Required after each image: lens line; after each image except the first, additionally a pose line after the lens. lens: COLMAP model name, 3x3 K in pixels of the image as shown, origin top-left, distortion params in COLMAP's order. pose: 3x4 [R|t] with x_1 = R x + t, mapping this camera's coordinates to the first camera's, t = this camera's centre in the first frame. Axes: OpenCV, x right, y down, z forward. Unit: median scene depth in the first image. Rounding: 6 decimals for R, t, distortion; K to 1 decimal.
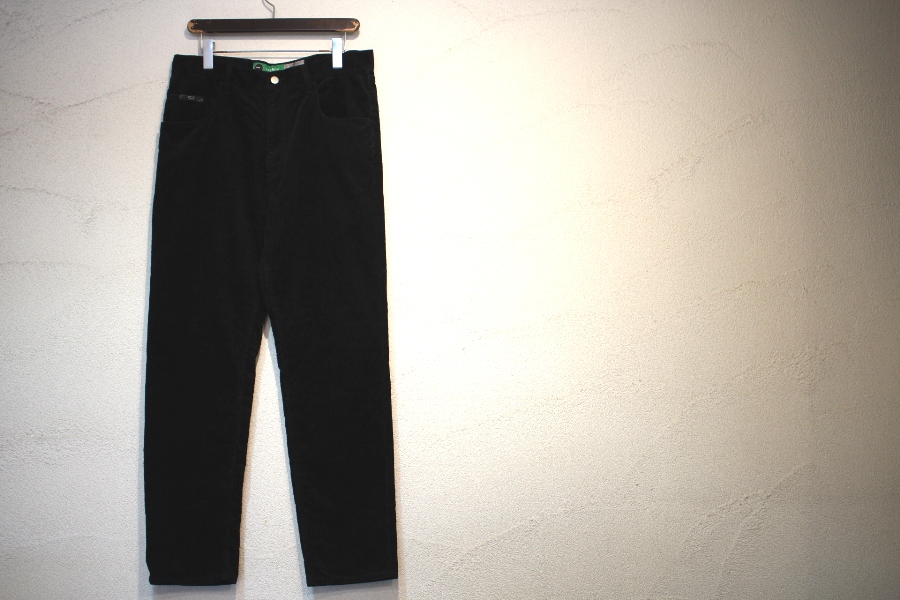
lens RADIAL K [[903.5, 0, 472.3], [0, 903.5, 318.2], [0, 0, 1]] dist [-0.100923, 0.000000]
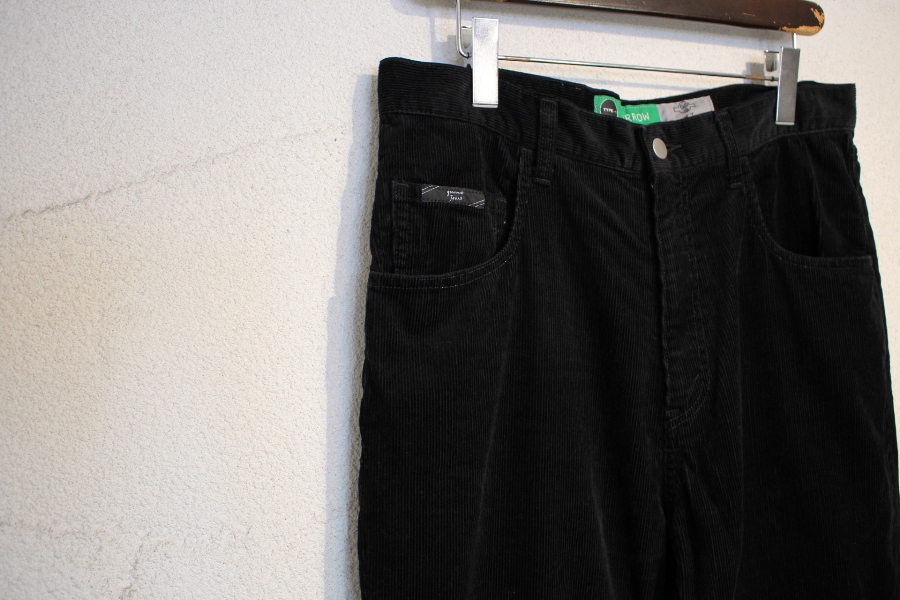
lens RADIAL K [[903.5, 0, 445.5], [0, 903.5, 324.7], [0, 0, 1]] dist [-0.100923, 0.000000]
pose [[0.943076, -0.042765, 0.329815, -0.426872], [0.036048, 0.999000, 0.026456, -0.207467], [-0.330617, -0.013061, 0.943675, 0.681816]]
